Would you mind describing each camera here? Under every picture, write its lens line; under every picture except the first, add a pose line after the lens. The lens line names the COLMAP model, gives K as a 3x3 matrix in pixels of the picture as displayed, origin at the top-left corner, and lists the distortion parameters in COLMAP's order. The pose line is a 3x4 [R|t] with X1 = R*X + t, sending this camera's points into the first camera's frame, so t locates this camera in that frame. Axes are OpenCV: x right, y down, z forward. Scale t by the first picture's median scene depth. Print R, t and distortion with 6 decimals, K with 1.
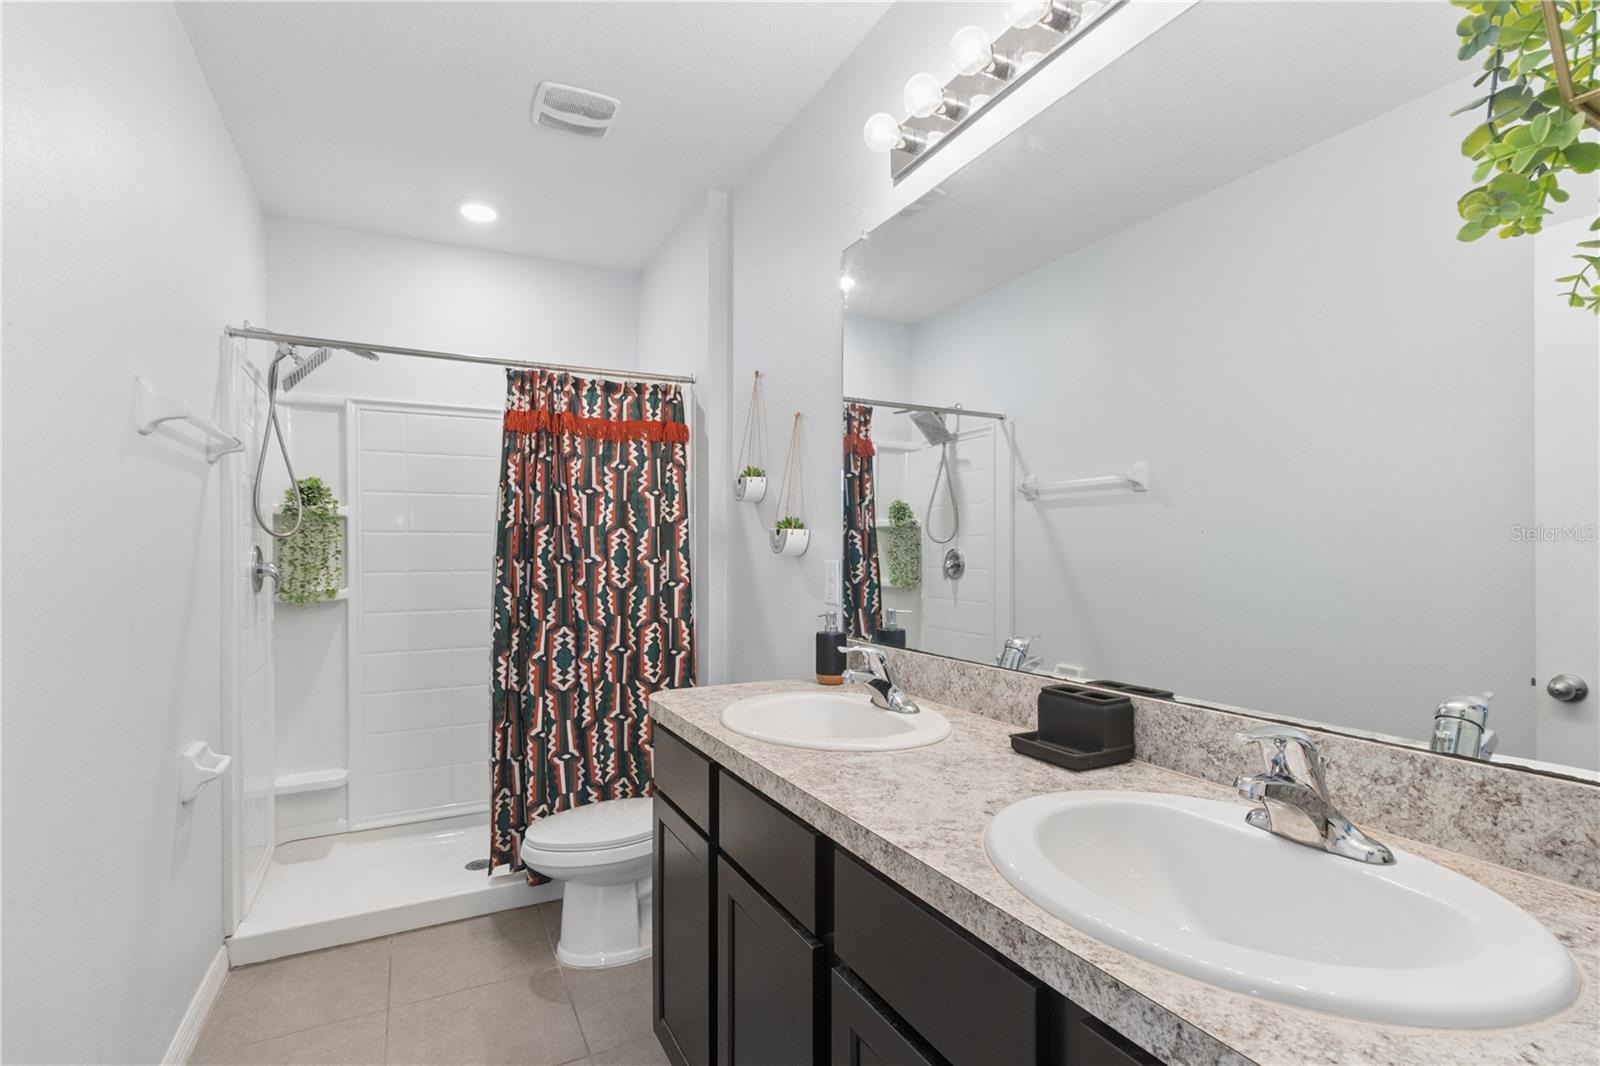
lens RADIAL K [[746.4, 0, 792.4], [0, 746.4, 546.4], [0, 0, 1]] dist [0.007826, -0.001215]
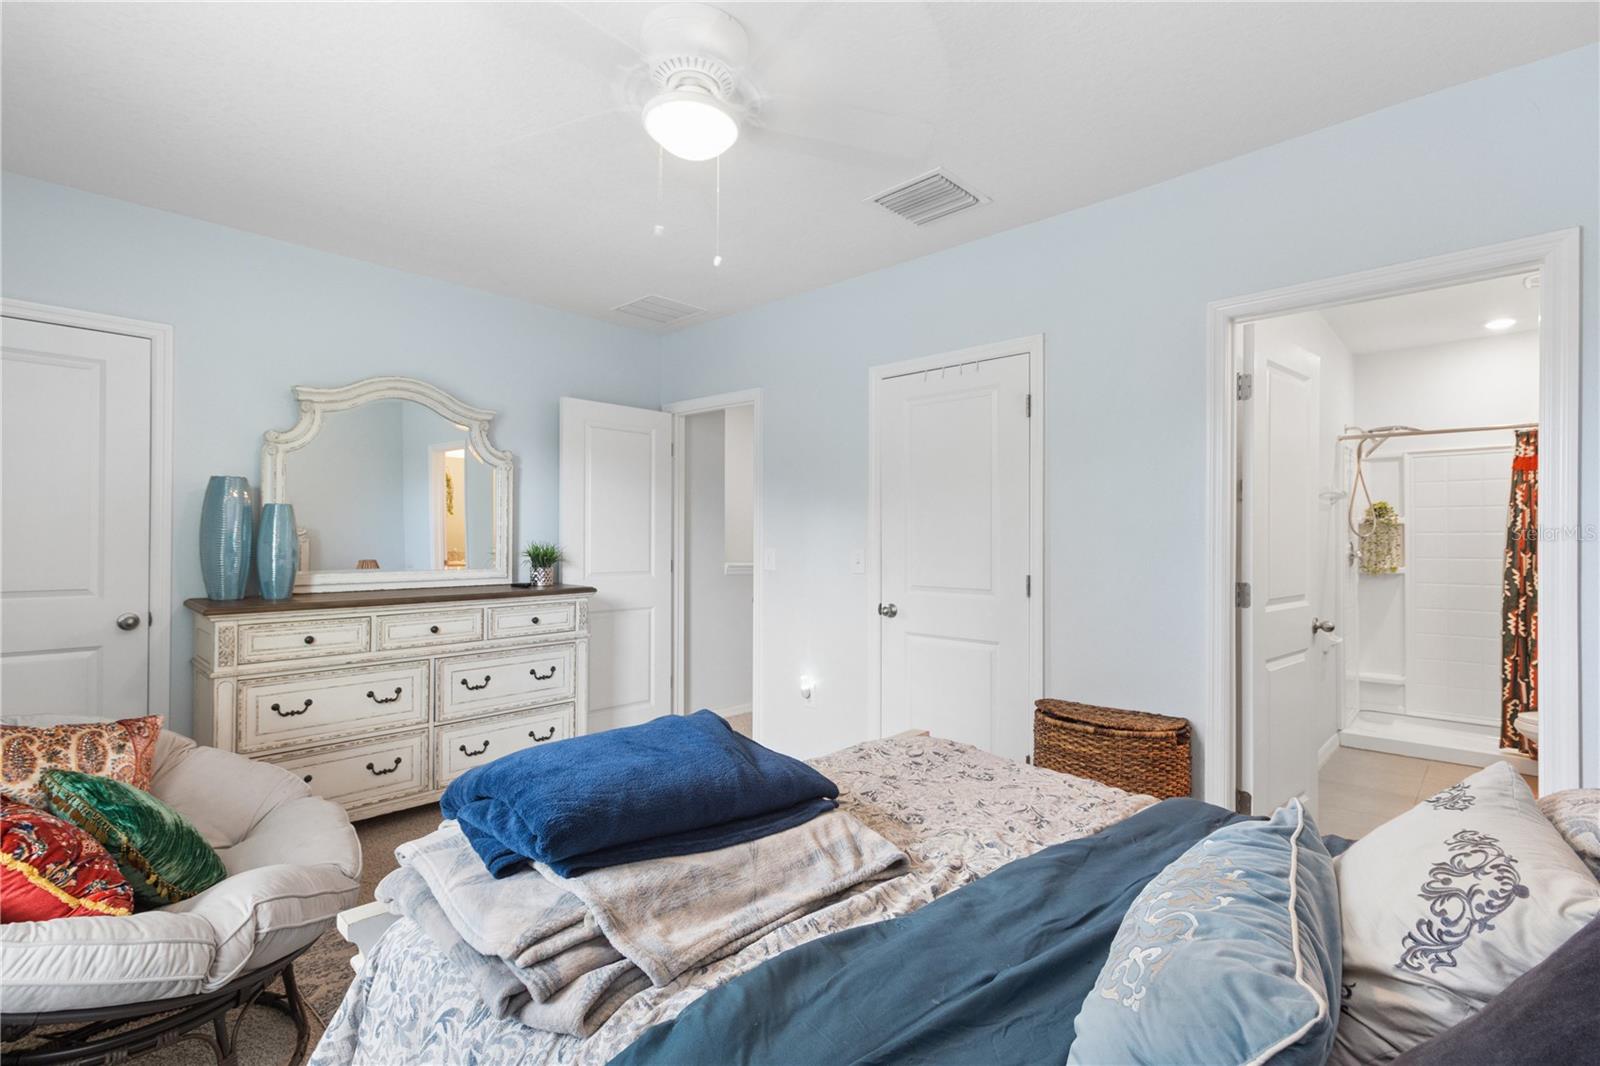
lens RADIAL K [[746.4, 0, 793.3], [0, 746.4, 538.3], [0, 0, 1]] dist [0.007826, -0.001215]
pose [[0.332058, 0.003763, -0.943252, 0.600221], [0.001156, 0.999990, 0.004396, -0.019399], [0.943258, -0.002550, 0.332050, -0.951189]]
